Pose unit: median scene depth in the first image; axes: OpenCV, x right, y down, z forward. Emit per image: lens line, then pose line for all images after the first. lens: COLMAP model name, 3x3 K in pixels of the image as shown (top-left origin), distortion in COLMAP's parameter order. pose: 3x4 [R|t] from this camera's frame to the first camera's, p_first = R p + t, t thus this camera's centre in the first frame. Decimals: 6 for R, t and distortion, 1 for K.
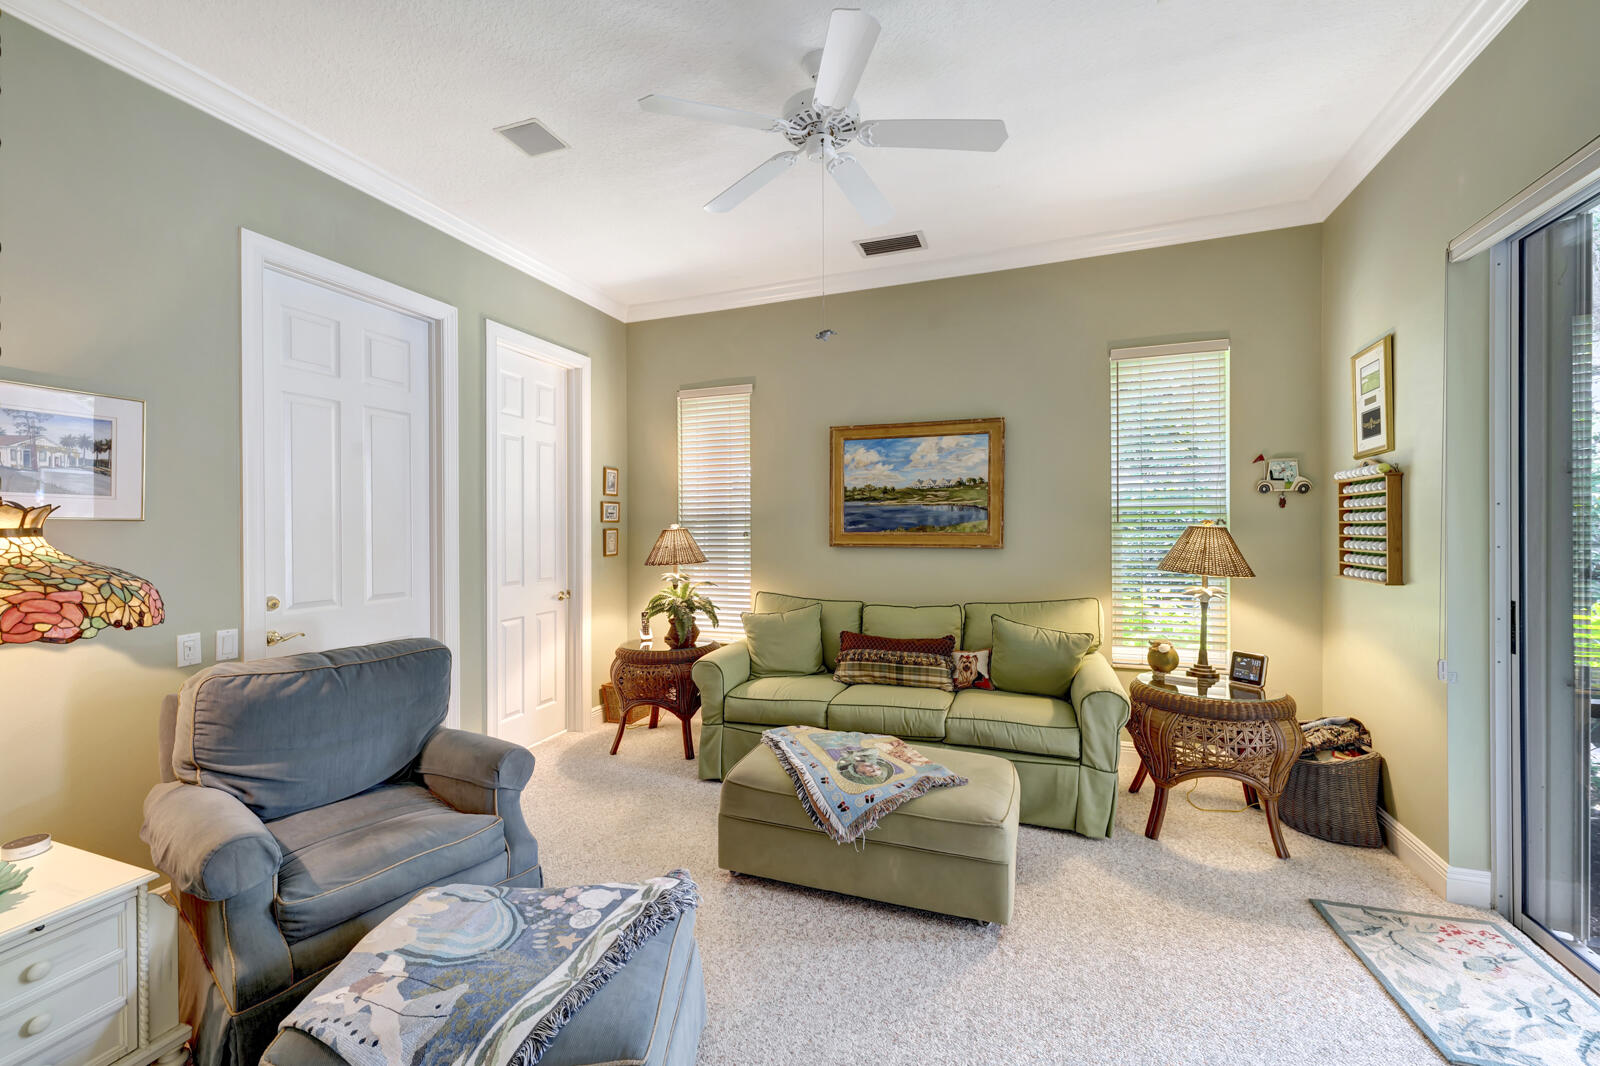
lens RADIAL K [[653.0, 0, 781.2], [0, 653.0, 513.3], [0, 0, 1]] dist [-0.002177, -0.000359]
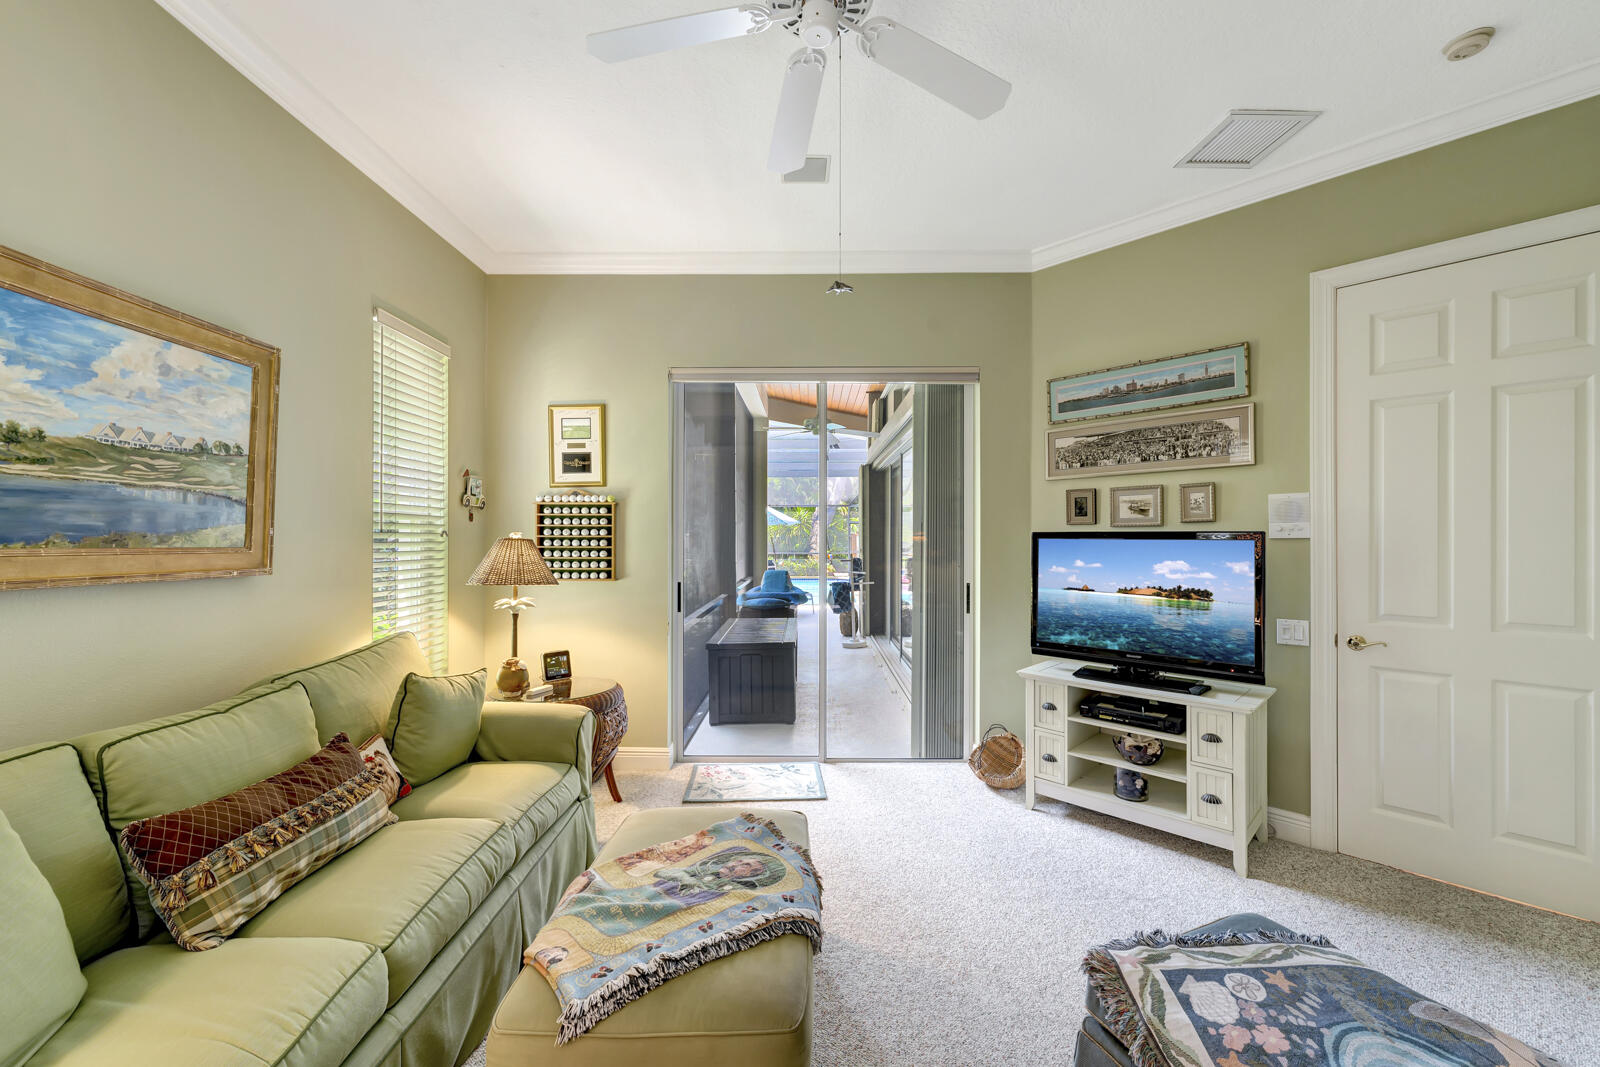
lens RADIAL K [[651.2, 0, 803.7], [0, 651.2, 538.8], [0, 0, 1]] dist [-0.000177, -0.000005]
pose [[-0.376493, 0.005299, 0.926404, -0.451683], [-0.023436, 0.999609, -0.015242, 0.024255], [-0.926123, -0.027449, -0.376222, 0.961252]]
